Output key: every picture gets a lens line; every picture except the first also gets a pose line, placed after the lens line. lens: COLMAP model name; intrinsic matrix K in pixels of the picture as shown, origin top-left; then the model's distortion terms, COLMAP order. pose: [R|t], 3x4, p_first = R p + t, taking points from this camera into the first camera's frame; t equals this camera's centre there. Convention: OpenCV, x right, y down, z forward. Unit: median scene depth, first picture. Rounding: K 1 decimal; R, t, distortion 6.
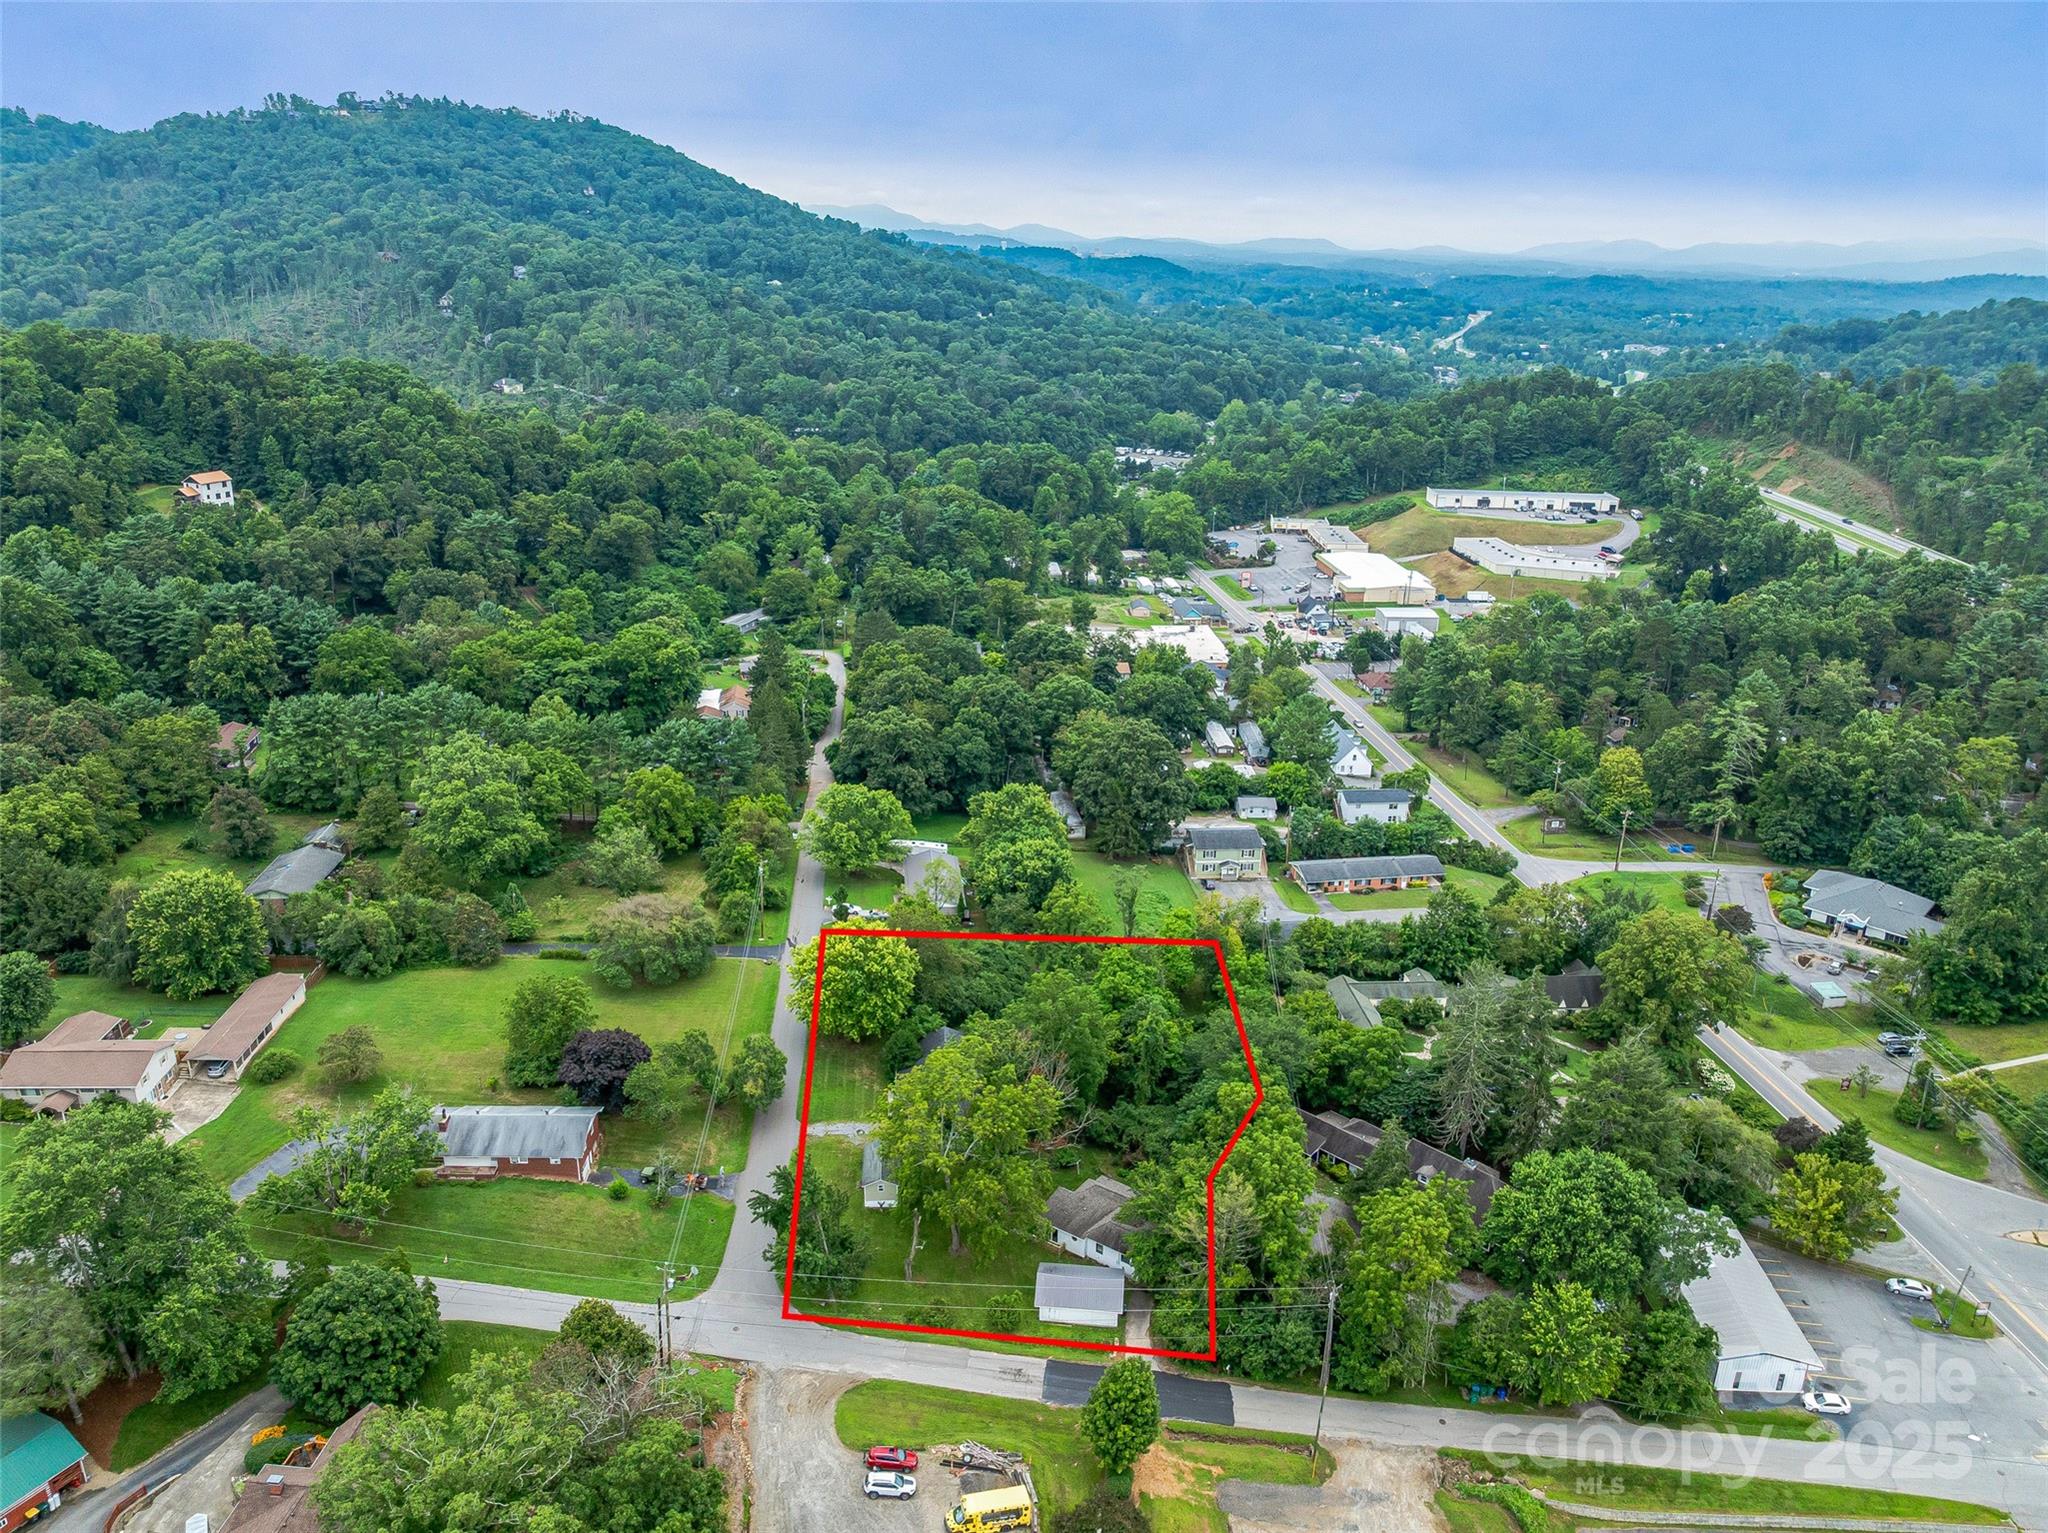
lens RADIAL K [[1459.1, 0, 1030.2], [0, 1459.1, 755.1], [0, 0, 1]] dist [-0.041908, 0.011547]
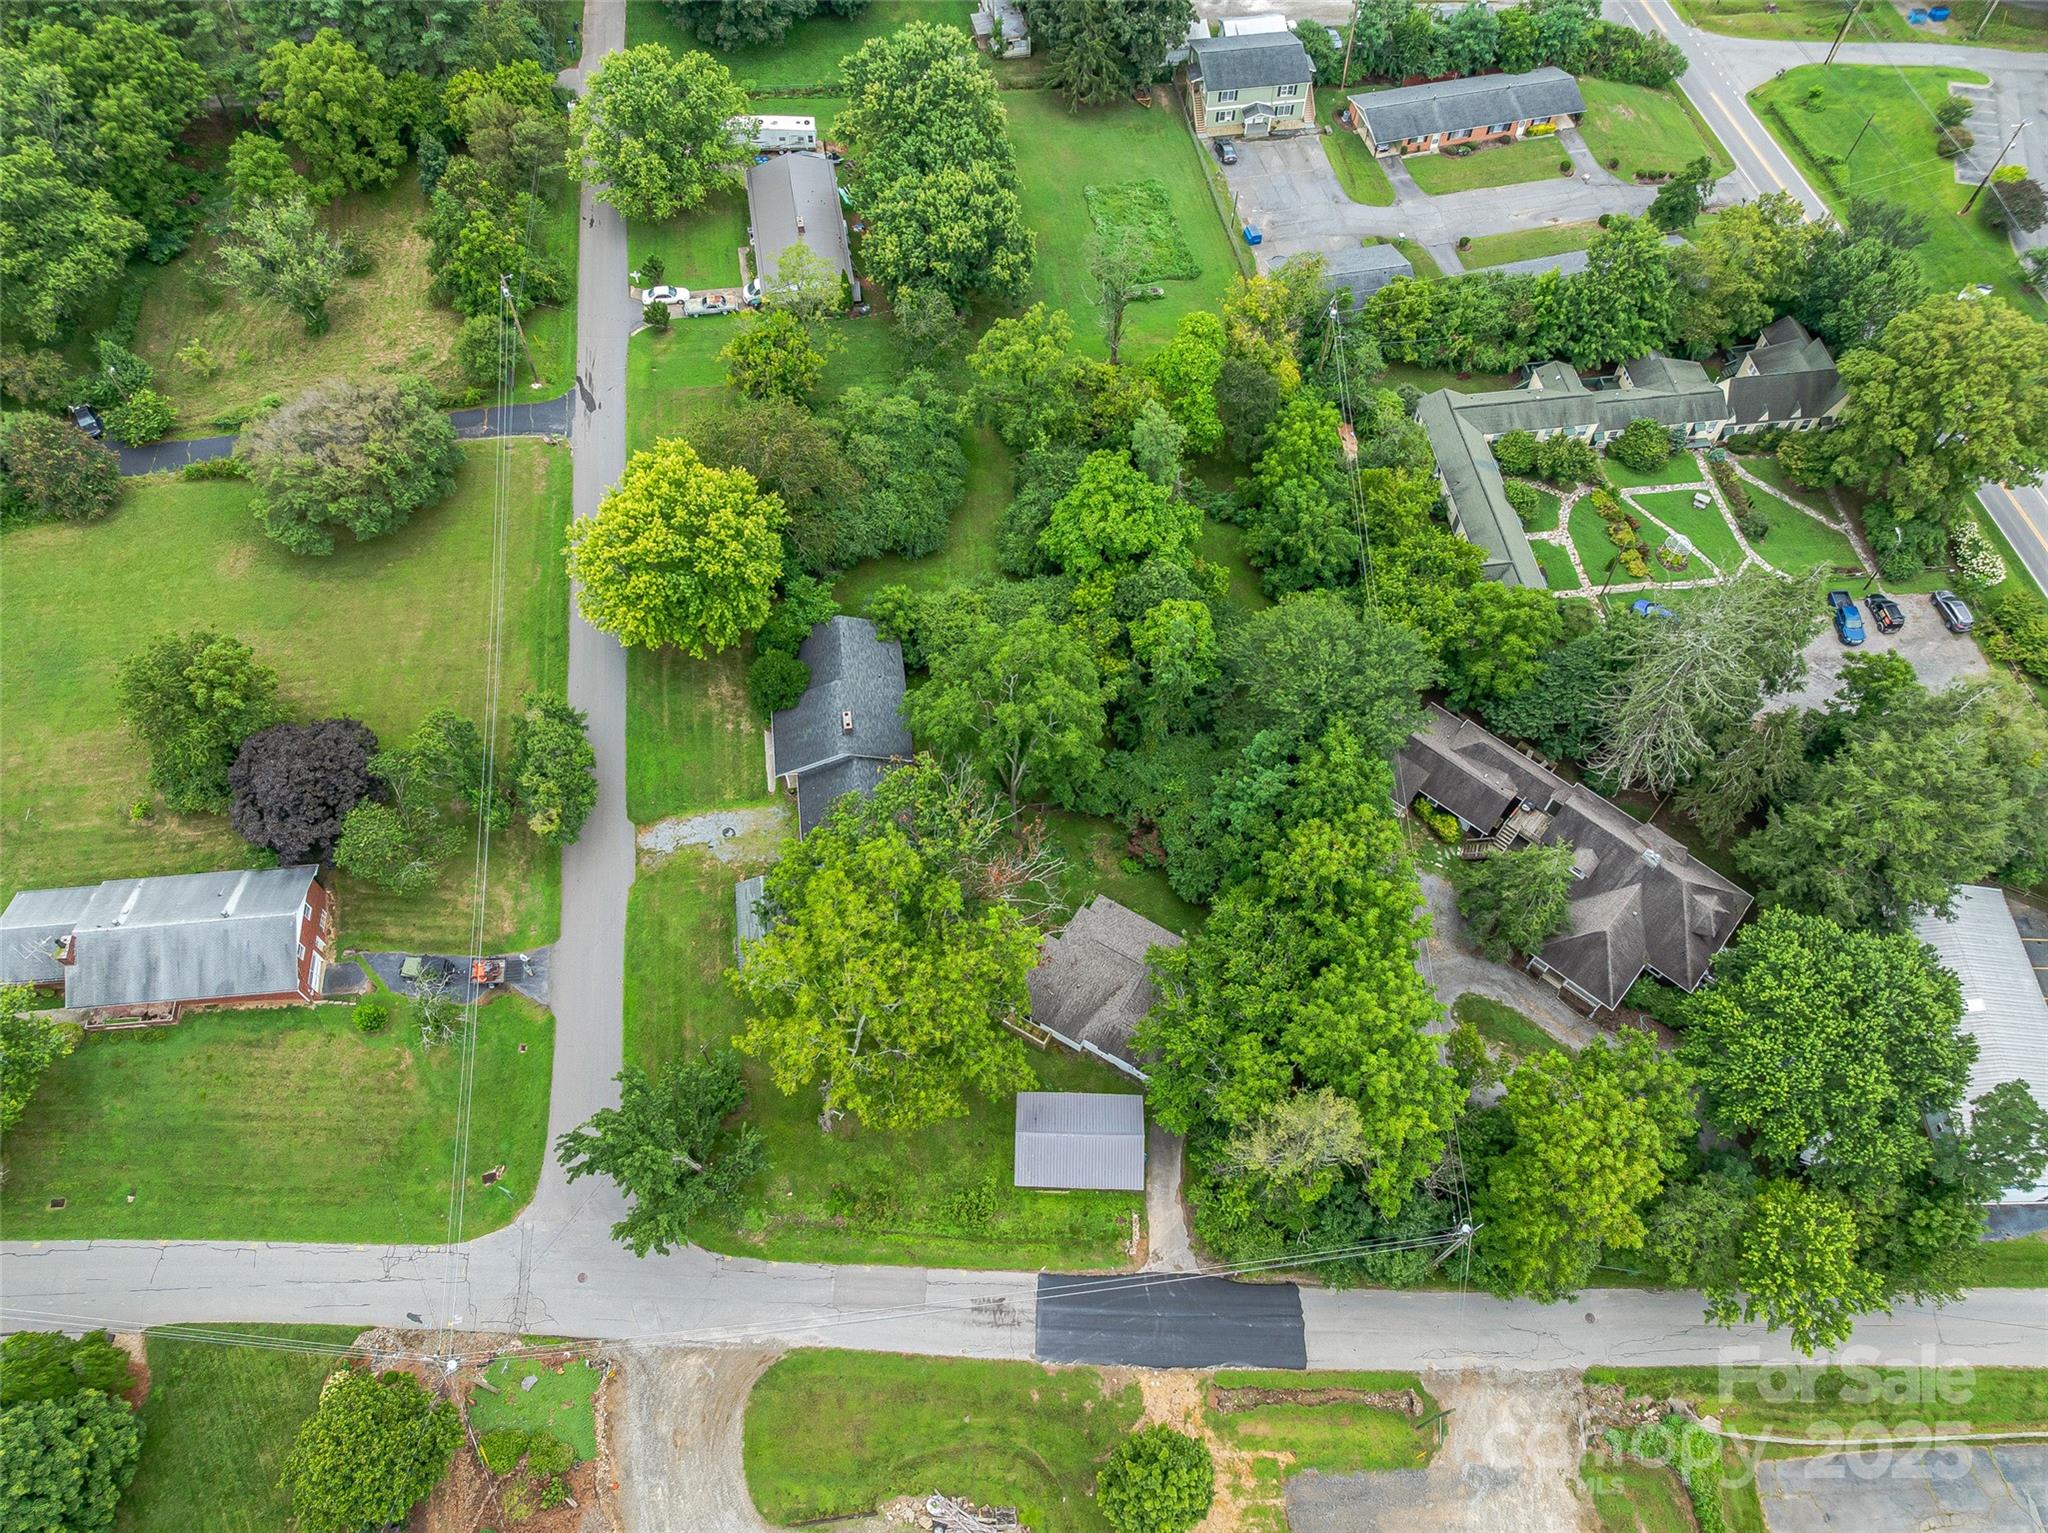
lens RADIAL K [[1459.1, 0, 1030.2], [0, 1459.1, 755.1], [0, 0, 1]] dist [-0.041908, 0.011547]
pose [[0.997658, -0.066517, 0.015931, 0.009050], [0.041189, 0.770208, 0.636461, -0.150821], [-0.054606, -0.634314, 0.771144, 0.425657]]
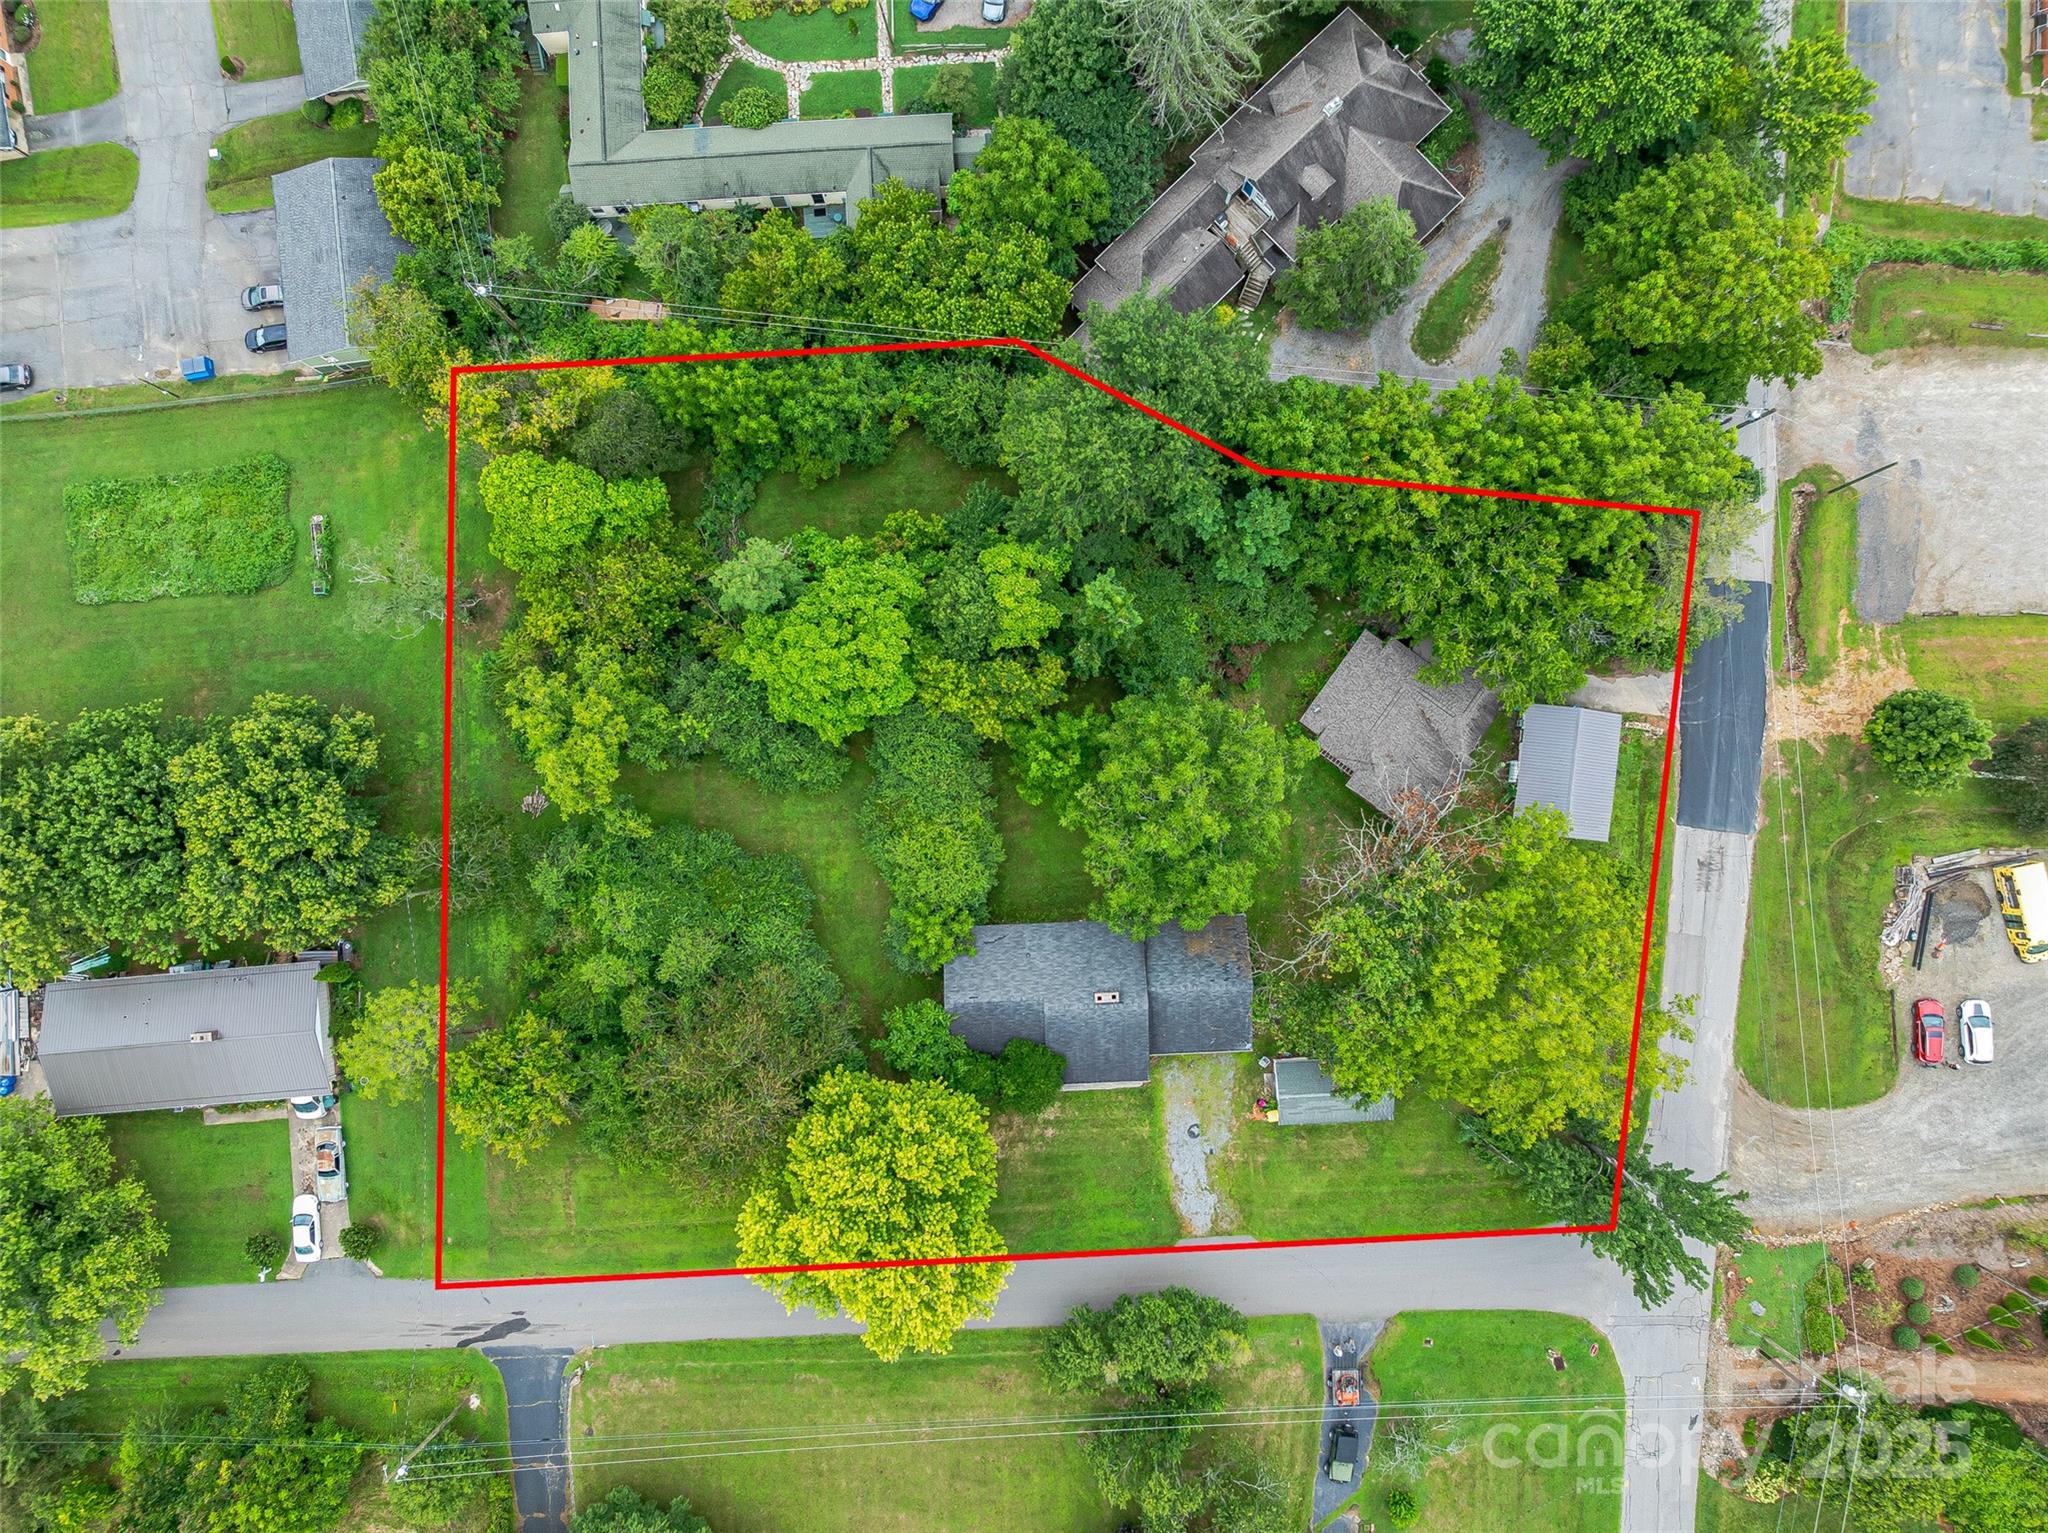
lens RADIAL K [[1459.1, 0, 1030.2], [0, 1459.1, 755.1], [0, 0, 1]] dist [-0.041908, 0.011547]
pose [[0.027337, -0.999592, -0.008312, 0.030164], [0.342863, 0.001566, 0.939384, -0.257055], [-0.938988, -0.028530, 0.342766, 0.727016]]
